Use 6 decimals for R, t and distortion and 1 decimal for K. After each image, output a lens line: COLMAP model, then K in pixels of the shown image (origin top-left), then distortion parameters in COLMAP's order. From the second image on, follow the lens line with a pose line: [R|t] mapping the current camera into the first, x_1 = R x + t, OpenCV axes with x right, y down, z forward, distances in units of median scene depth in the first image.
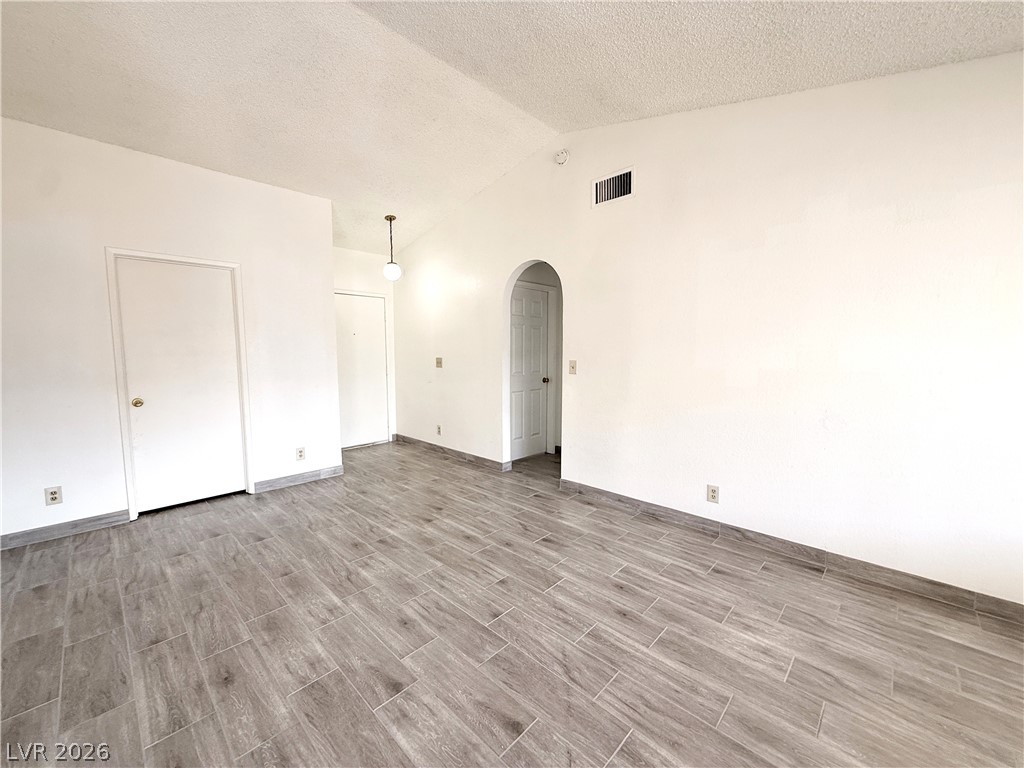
lens RADIAL K [[408.2, 0, 504.2], [0, 408.2, 386.5], [0, 0, 1]] dist [0.000992, -0.000430]
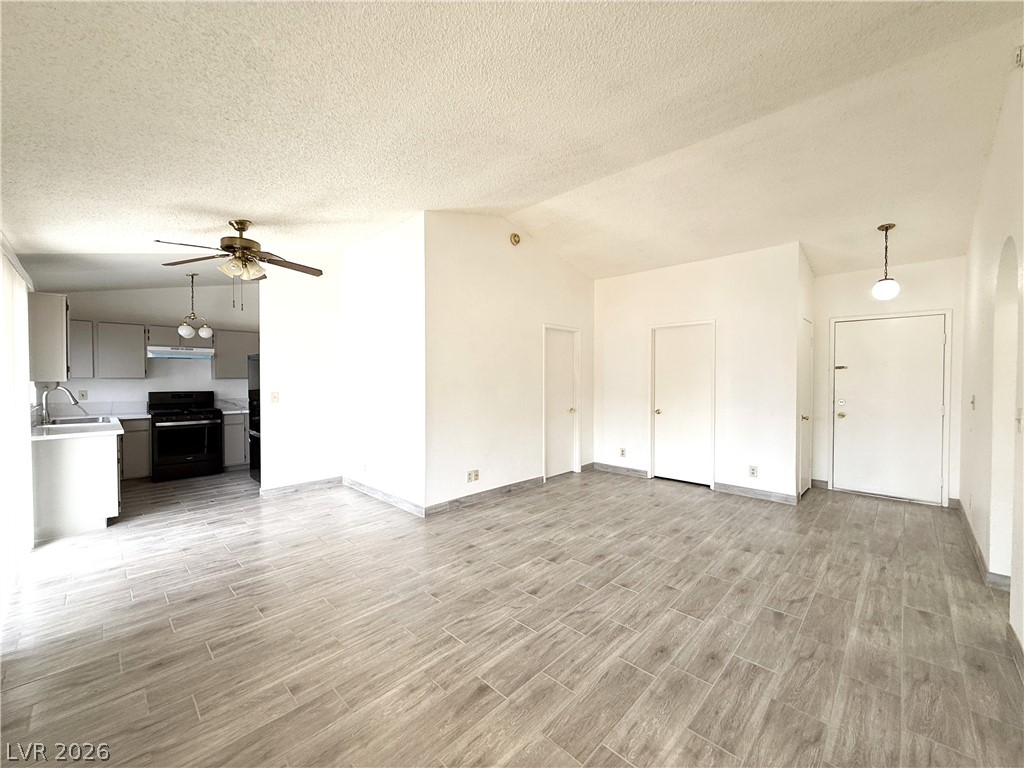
lens RADIAL K [[408.2, 0, 508.4], [0, 408.2, 383.5], [0, 0, 1]] dist [0.000992, -0.000430]
pose [[0.001431, 0.018148, -0.999834, 0.910627], [-0.088448, 0.995919, 0.017950, -0.059117], [0.996080, 0.088408, 0.003031, 0.396881]]
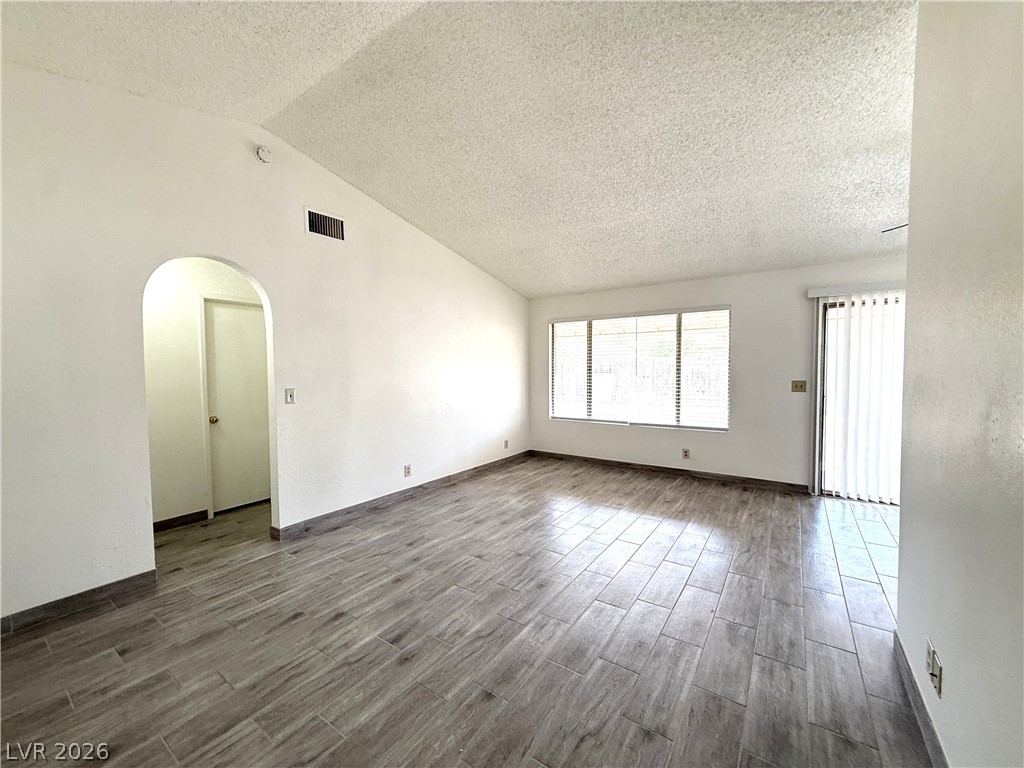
lens RADIAL K [[408.2, 0, 508.3], [0, 408.2, 383.6], [0, 0, 1]] dist [0.000992, -0.000430]
pose [[-0.164578, -0.034823, 0.985749, -1.017926], [0.098465, 0.993805, 0.051547, -0.094574], [-0.981437, 0.105545, -0.160129, 0.851322]]
